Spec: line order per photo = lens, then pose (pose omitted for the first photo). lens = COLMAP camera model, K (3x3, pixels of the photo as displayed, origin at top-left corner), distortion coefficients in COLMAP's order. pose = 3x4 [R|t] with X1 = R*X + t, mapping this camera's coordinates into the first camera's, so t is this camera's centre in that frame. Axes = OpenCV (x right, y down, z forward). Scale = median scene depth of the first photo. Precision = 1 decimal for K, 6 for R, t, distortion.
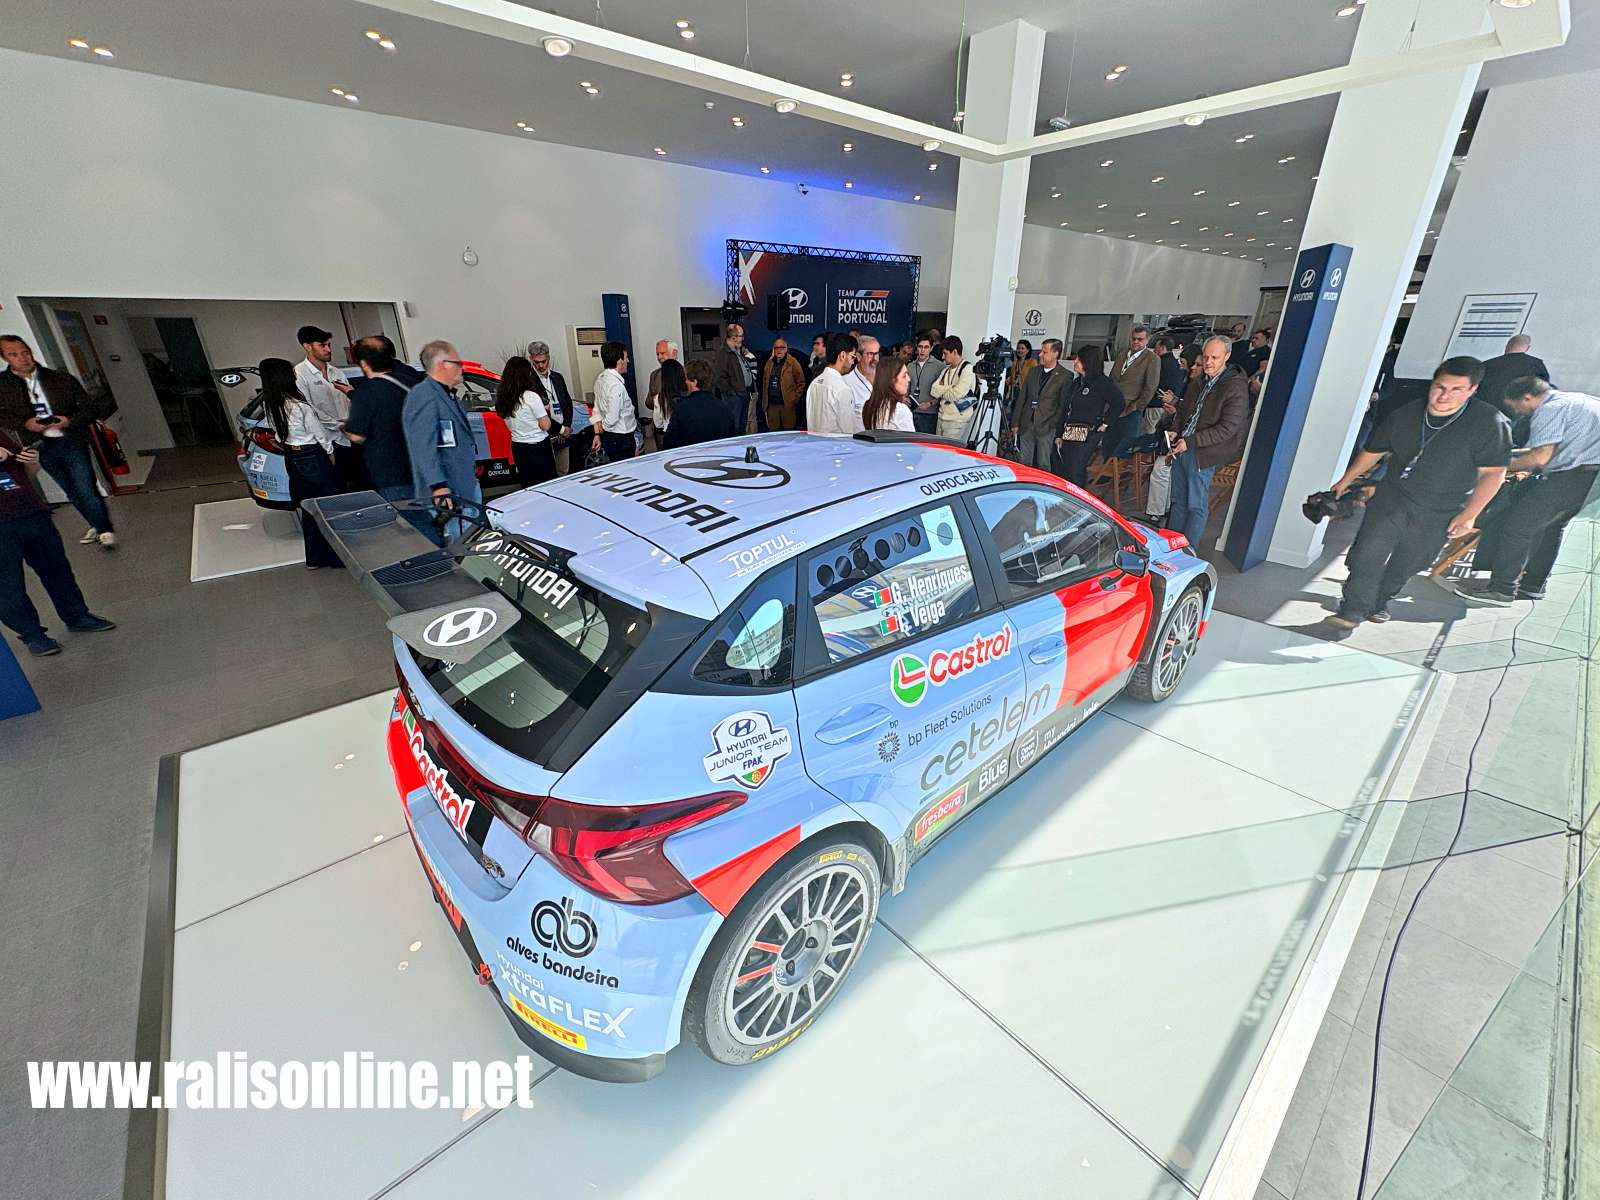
lens RADIAL K [[638.3, 0, 801.9], [0, 638.3, 595.3], [0, 0, 1]] dist [0.000367, -0.000196]
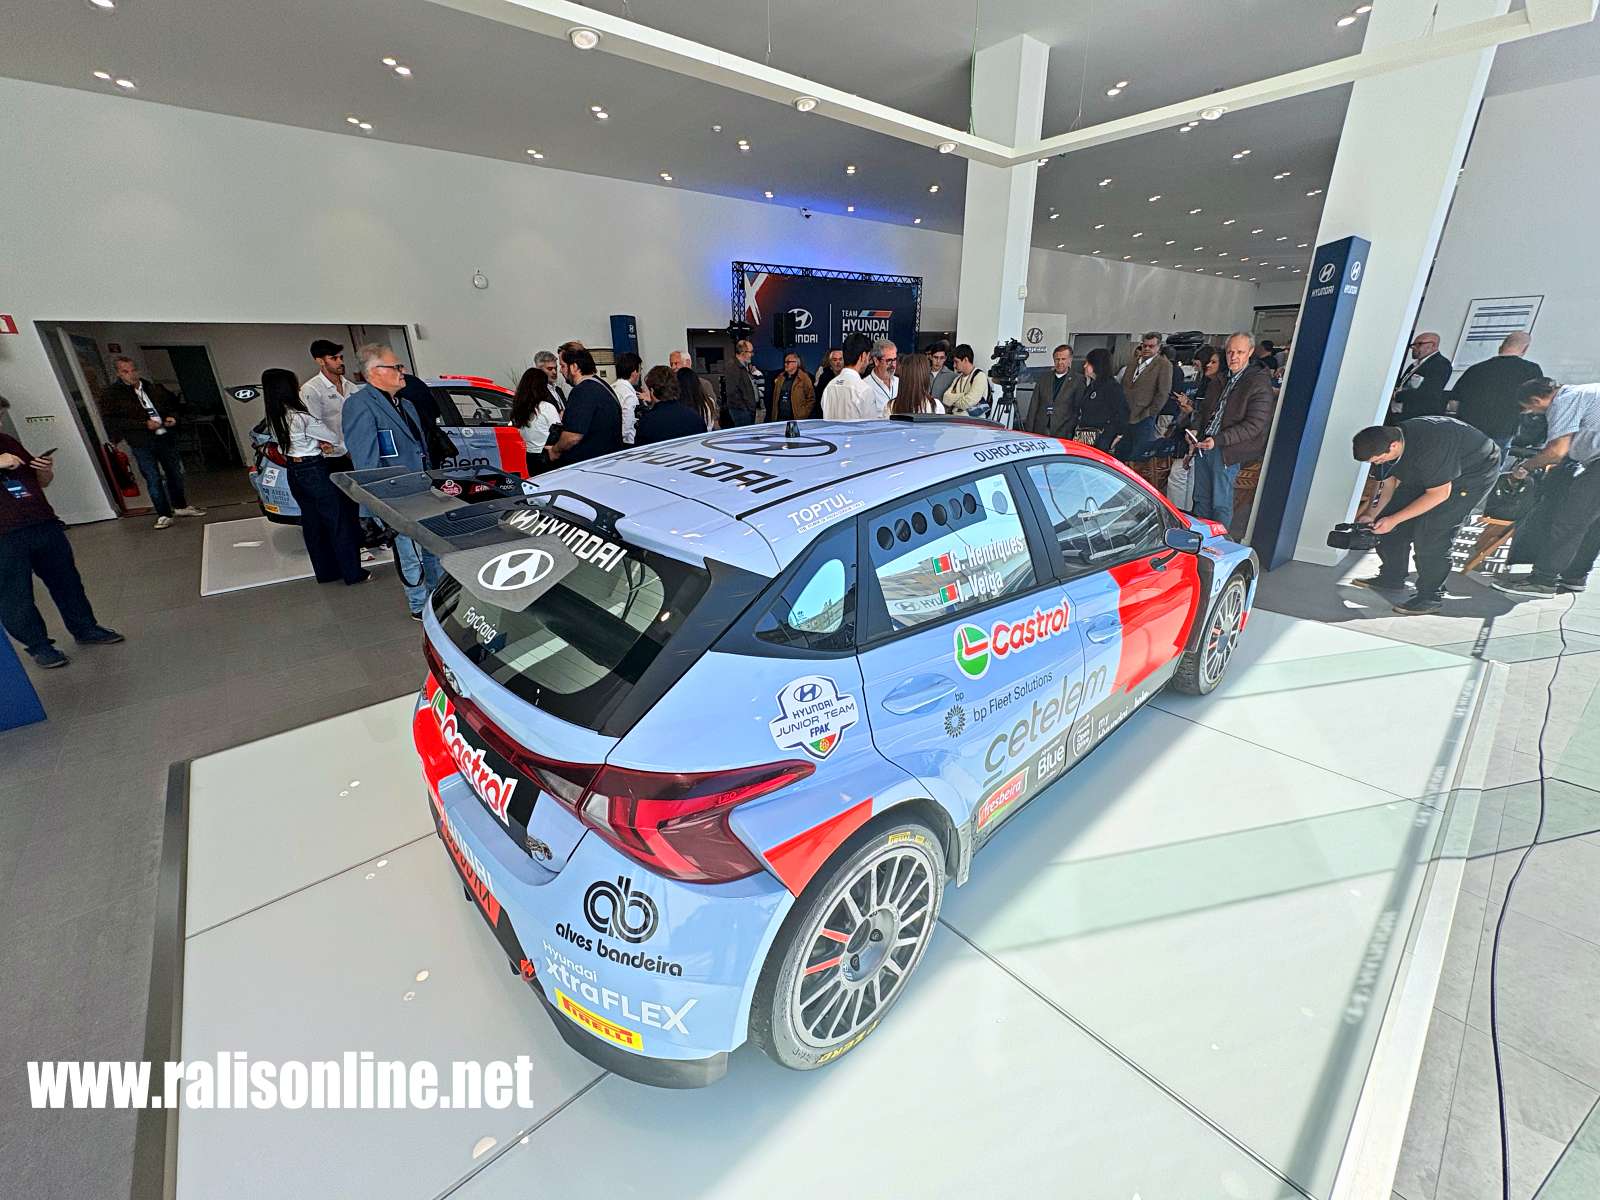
lens RADIAL K [[638.3, 0, 801.0], [0, 638.3, 595.5], [0, 0, 1]] dist [0.000367, -0.000196]
pose [[0.999886, -0.014801, -0.002959, -0.063039], [0.014672, 0.999104, -0.039709, 0.066329], [0.003544, 0.039662, 0.999207, 0.043680]]
